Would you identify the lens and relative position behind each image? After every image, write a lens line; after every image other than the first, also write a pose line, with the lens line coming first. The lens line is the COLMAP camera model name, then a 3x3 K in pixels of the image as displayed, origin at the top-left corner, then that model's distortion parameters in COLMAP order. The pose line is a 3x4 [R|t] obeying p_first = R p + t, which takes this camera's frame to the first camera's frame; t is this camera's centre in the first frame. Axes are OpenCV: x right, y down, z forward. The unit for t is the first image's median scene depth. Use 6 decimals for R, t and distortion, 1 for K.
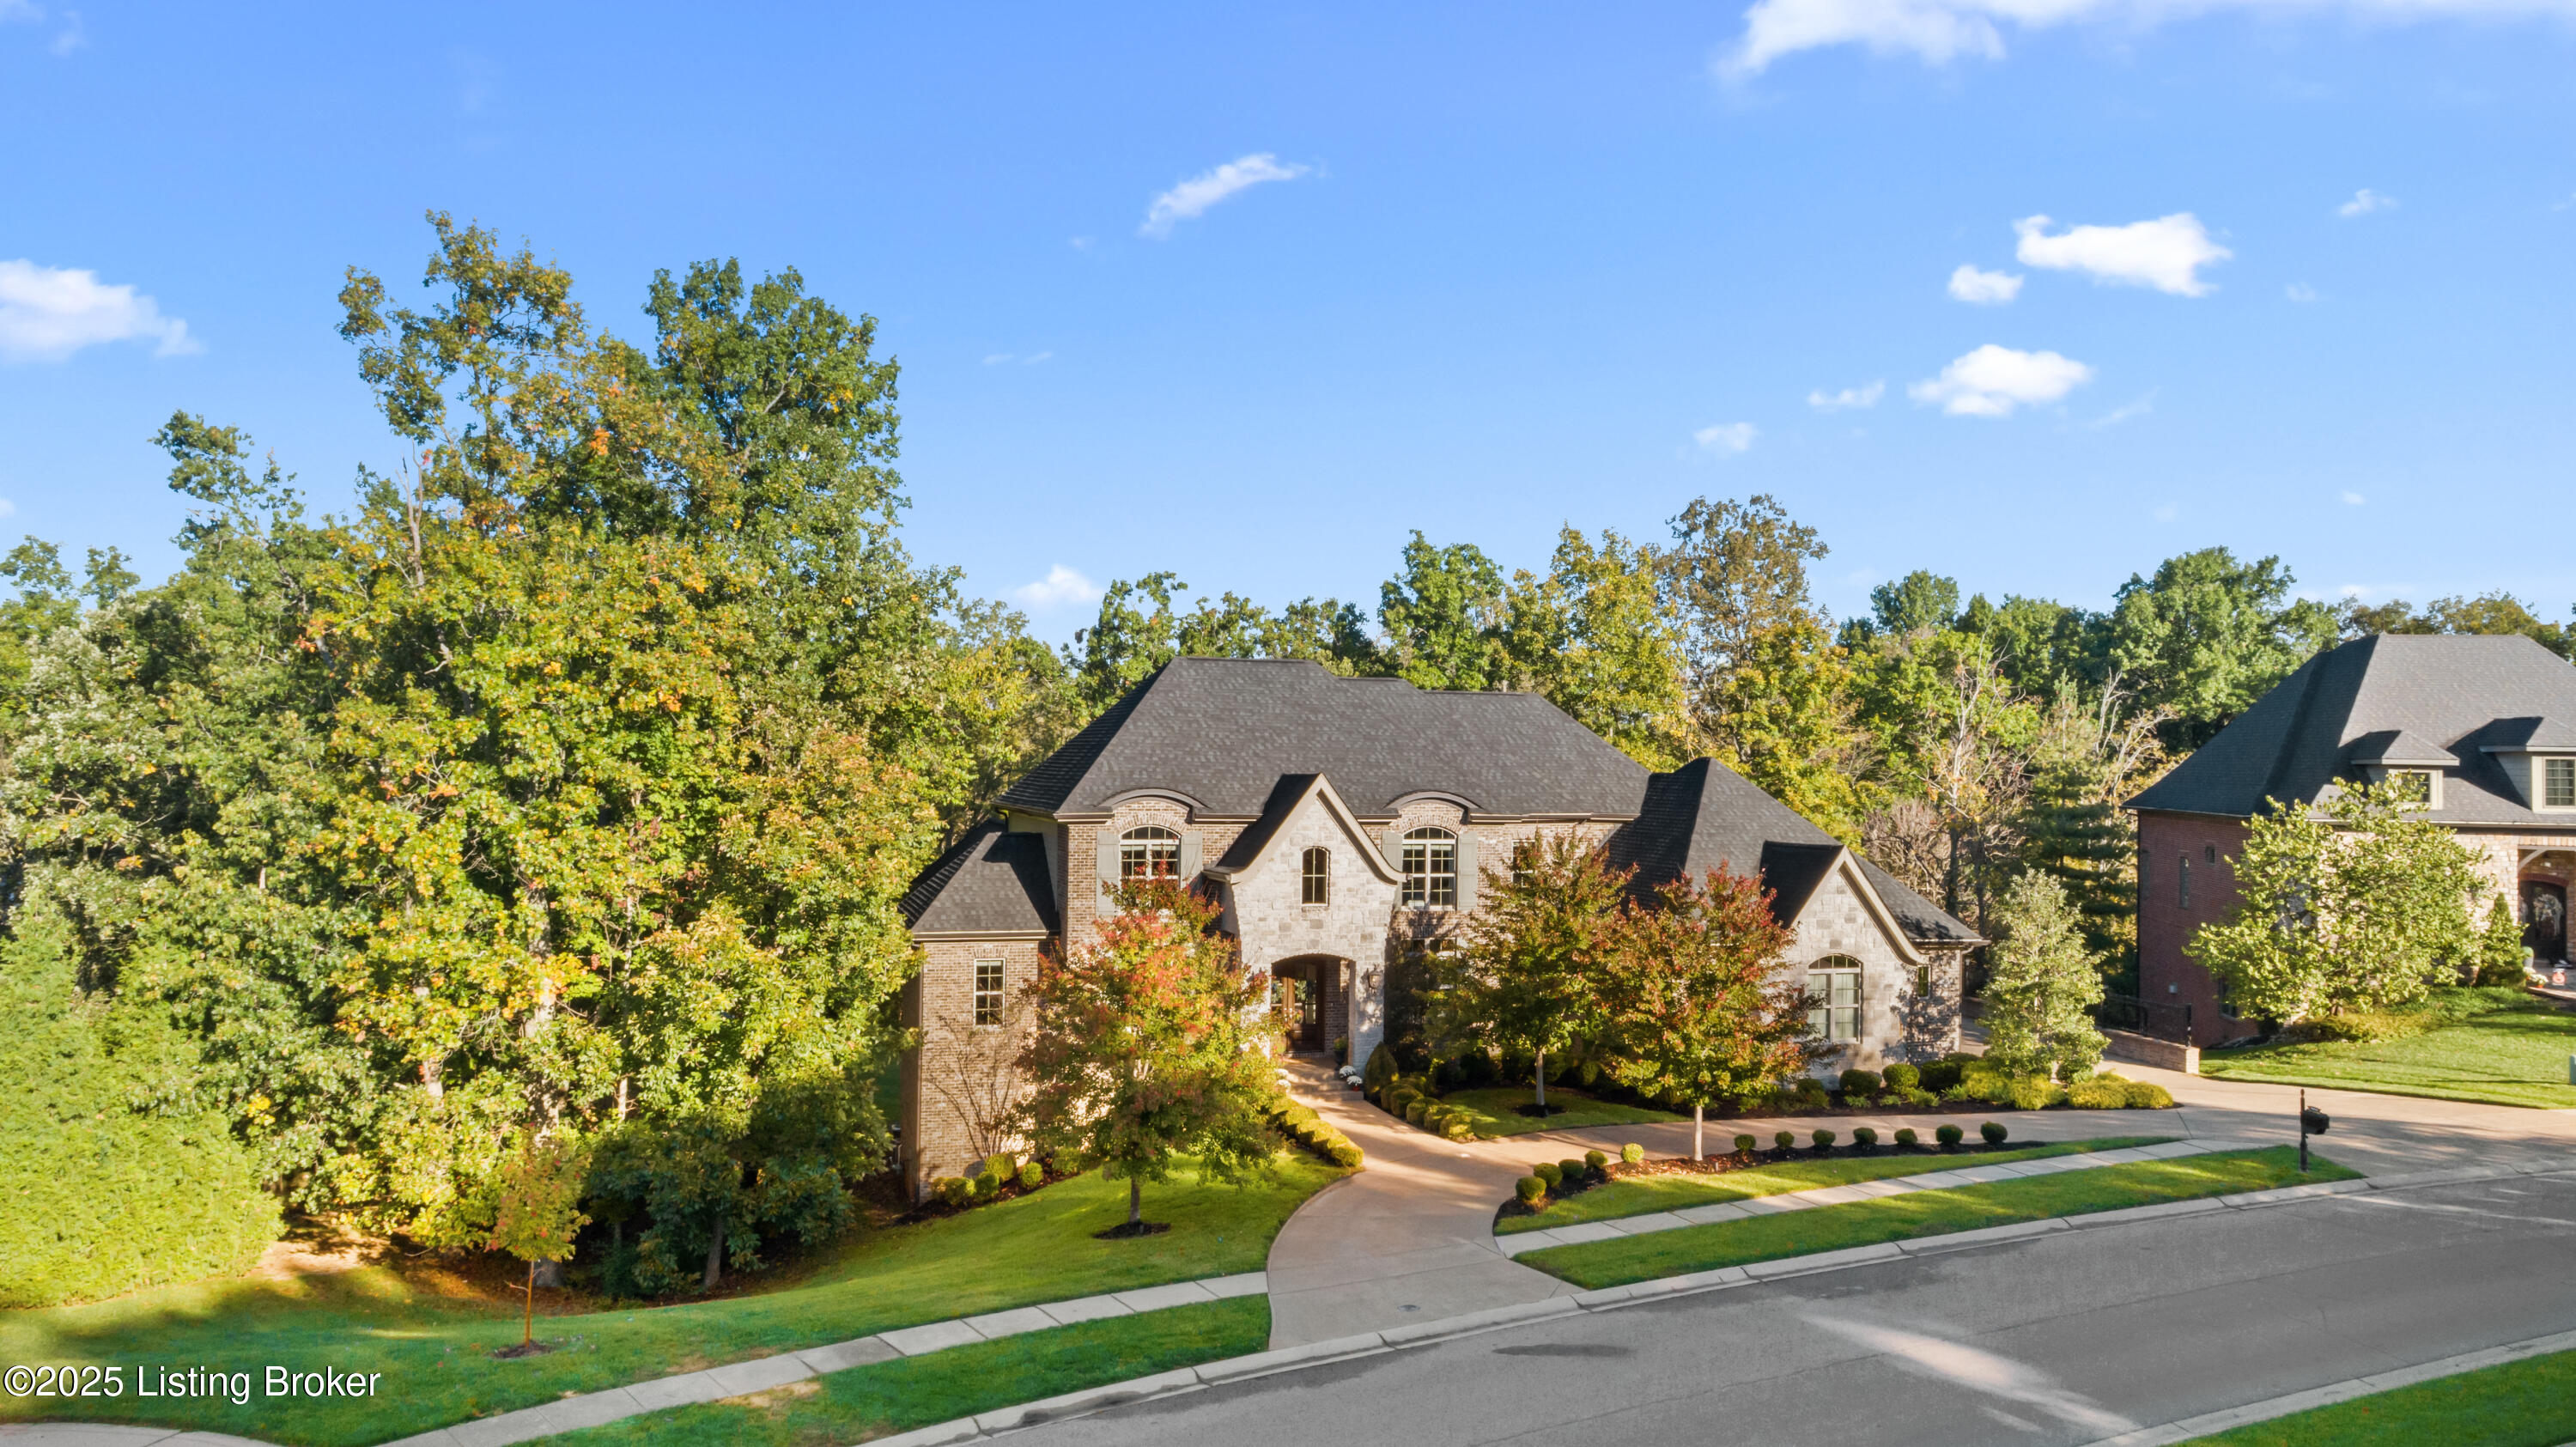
lens RADIAL K [[1718.1, 0, 1309.7], [0, 1718.1, 770.8], [0, 0, 1]] dist [-0.011671, 0.021002]
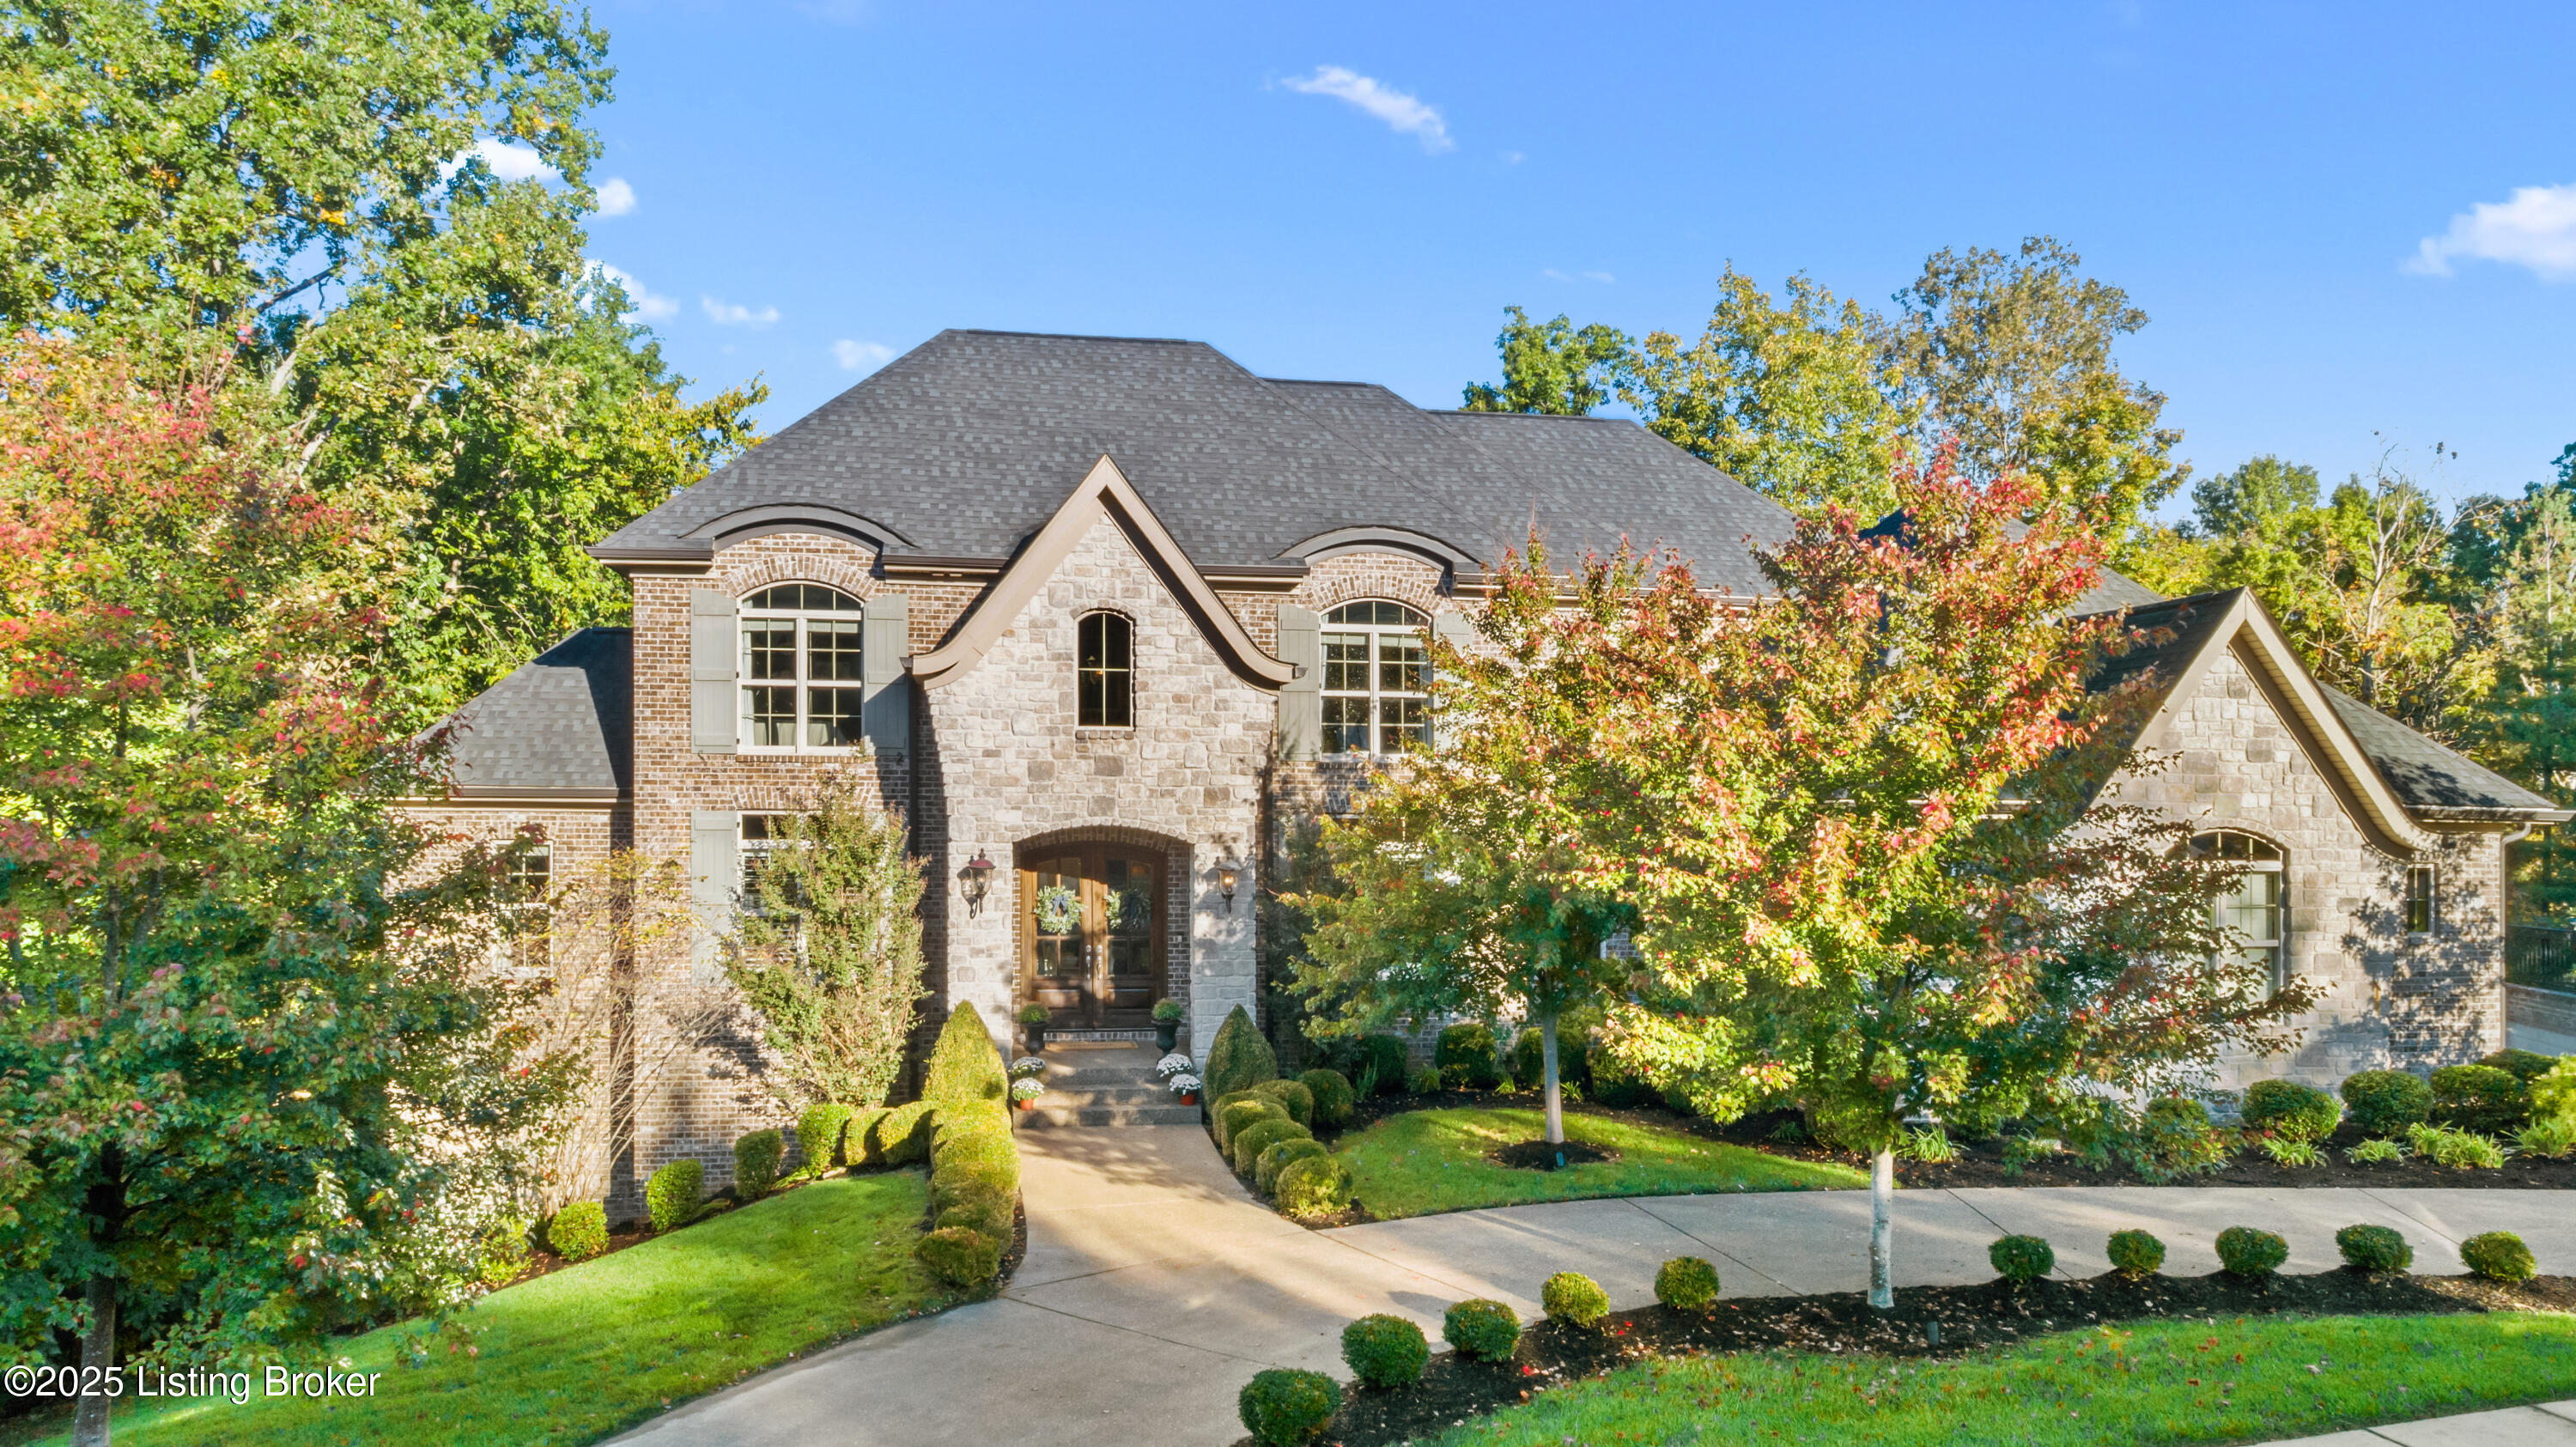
lens RADIAL K [[1718.1, 0, 1322.2], [0, 1718.1, 775.6], [0, 0, 1]] dist [-0.011671, 0.021002]
pose [[0.990354, -0.007253, -0.138368, 0.131918], [0.004700, 0.999813, -0.018768, 0.100434], [0.138478, 0.017936, 0.990203, 0.515408]]
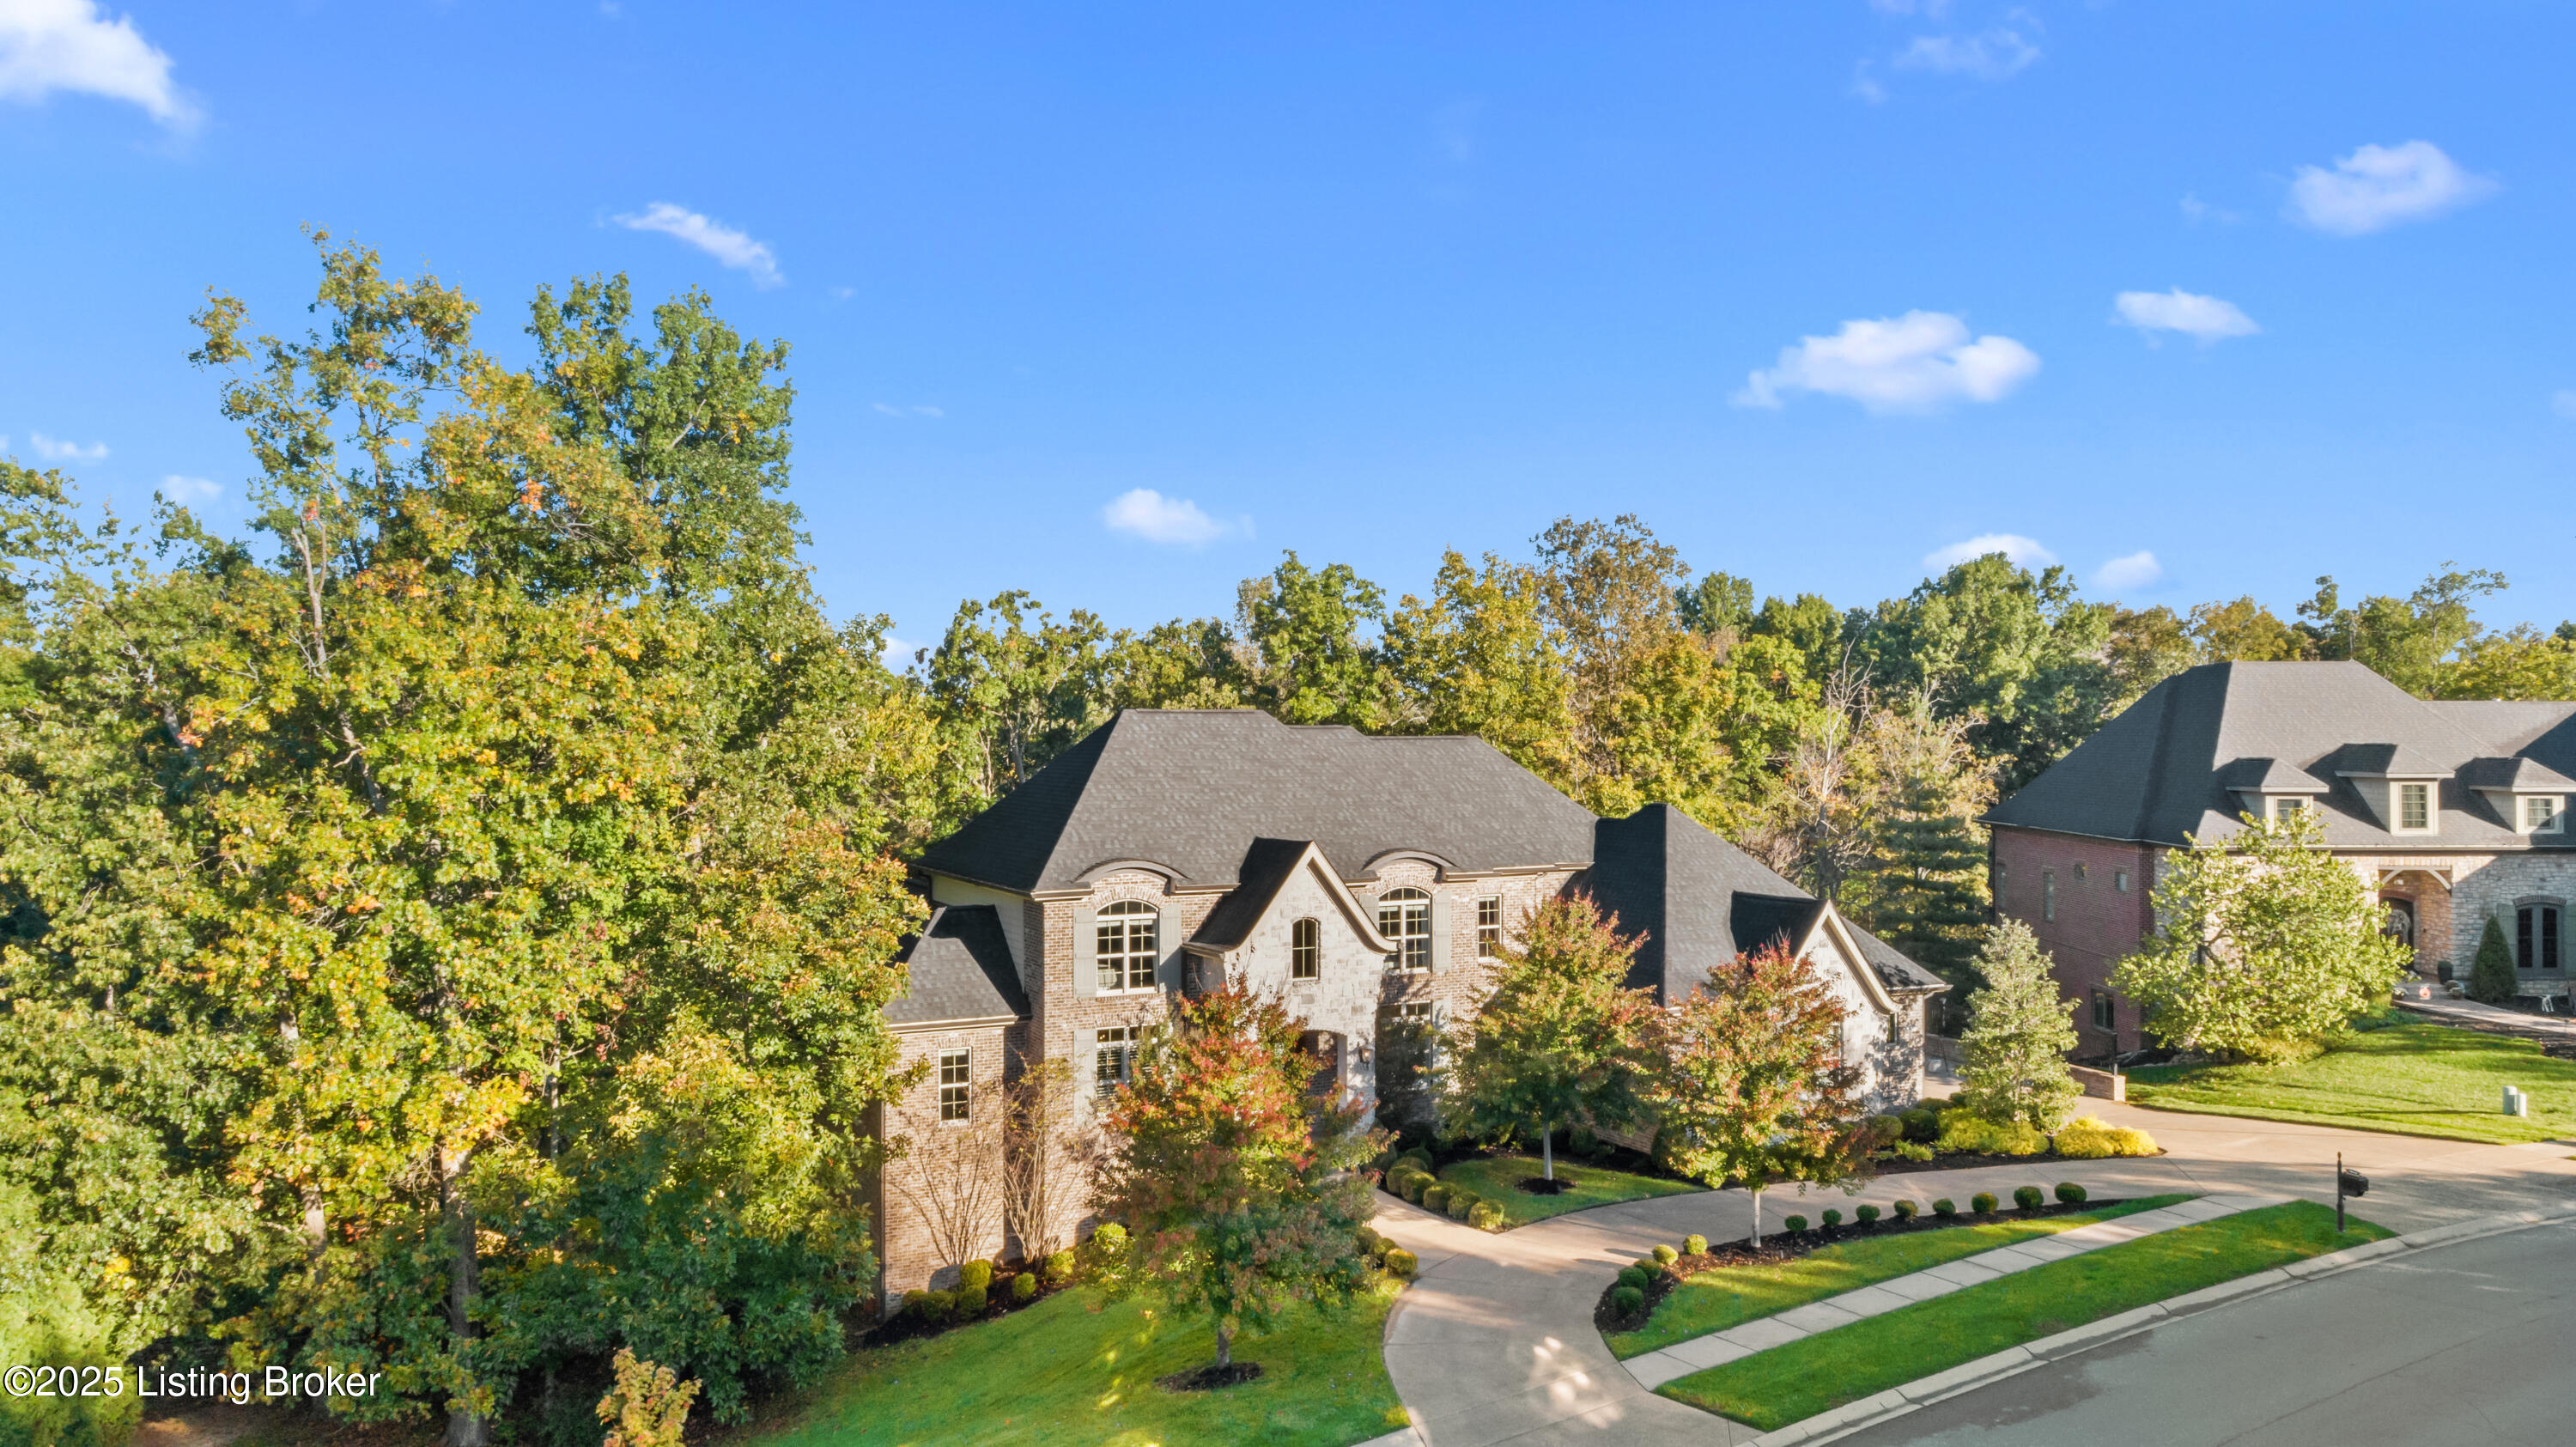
lens RADIAL K [[1718.1, 0, 1286.5], [0, 1718.1, 760.1], [0, 0, 1]] dist [-0.011671, 0.021002]
pose [[0.988362, -0.017593, 0.151099, -0.147551], [0.016079, 0.999808, 0.011238, -0.053329], [-0.151268, -0.008677, 0.988455, 0.062651]]
